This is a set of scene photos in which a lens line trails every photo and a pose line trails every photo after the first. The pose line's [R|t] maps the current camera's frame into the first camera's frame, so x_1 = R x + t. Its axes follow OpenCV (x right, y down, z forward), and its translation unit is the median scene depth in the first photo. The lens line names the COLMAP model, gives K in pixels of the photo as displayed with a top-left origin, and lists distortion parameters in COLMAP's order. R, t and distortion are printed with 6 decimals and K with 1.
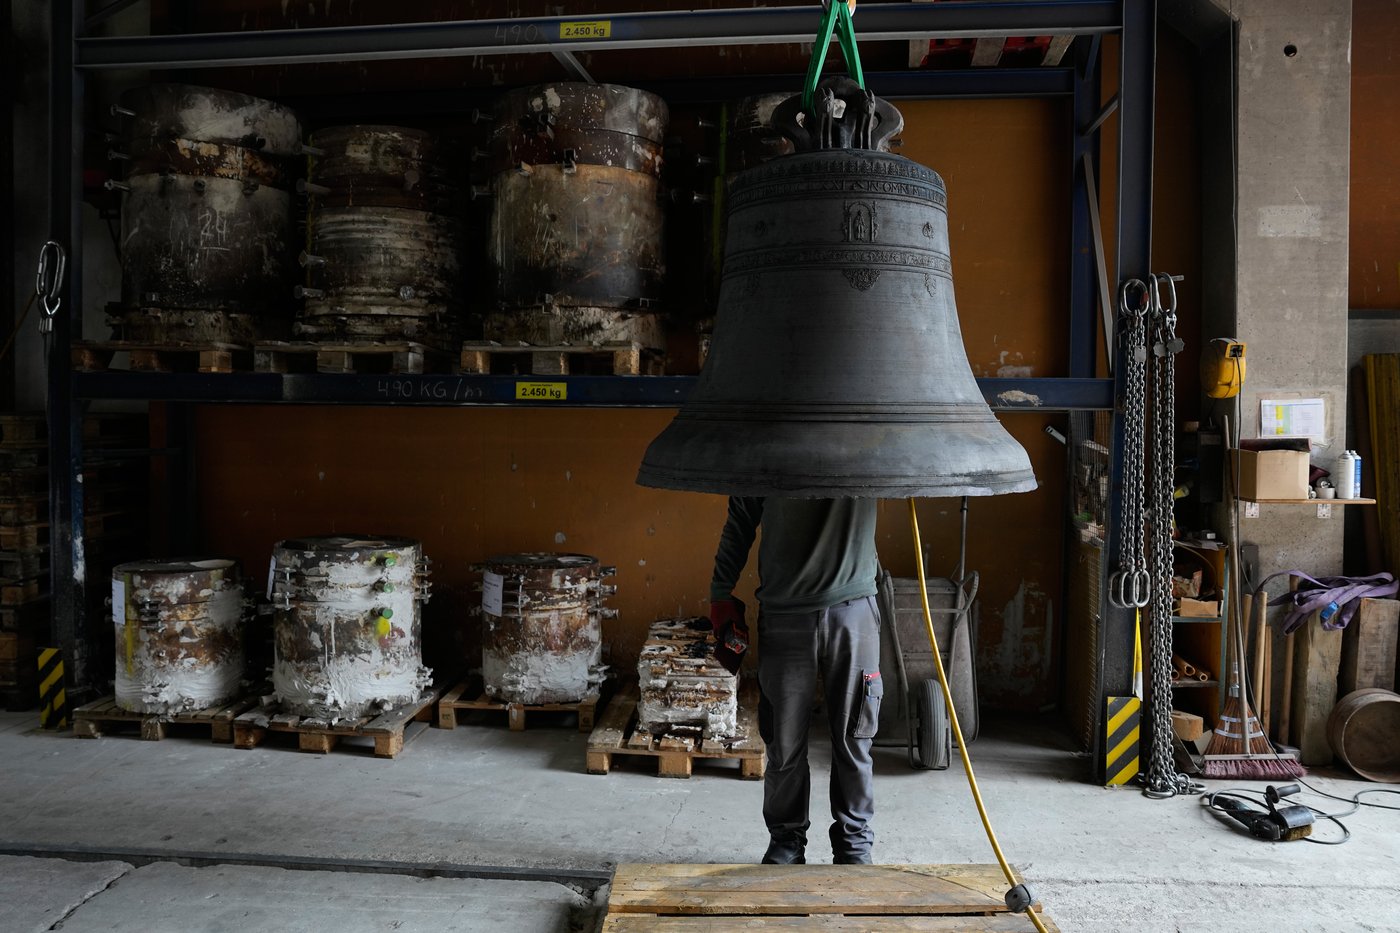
lens RADIAL K [[1218.6, 0, 645.2], [0, 1218.6, 463.6], [0, 0, 1]] dist [-0.073707, 0.012884]
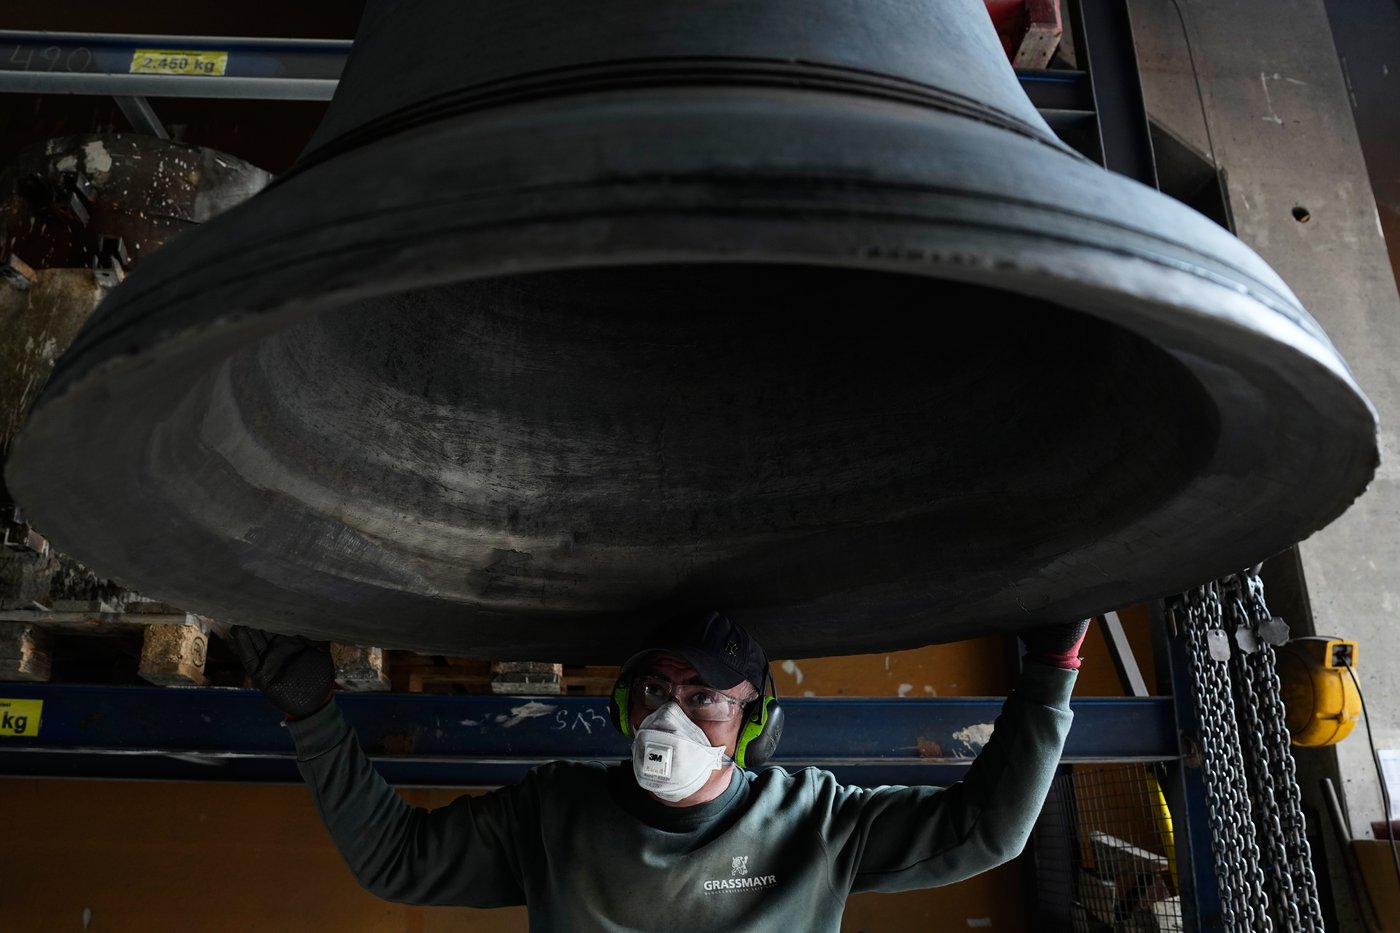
lens RADIAL K [[1218.6, 0, 645.2], [0, 1218.6, 463.6], [0, 0, 1]] dist [-0.073707, 0.012884]
pose [[0.979052, 0.059594, 0.194694, 0.064670], [0.012888, 0.936154, -0.351354, 0.011049], [-0.203202, 0.346503, 0.915775, 0.515887]]
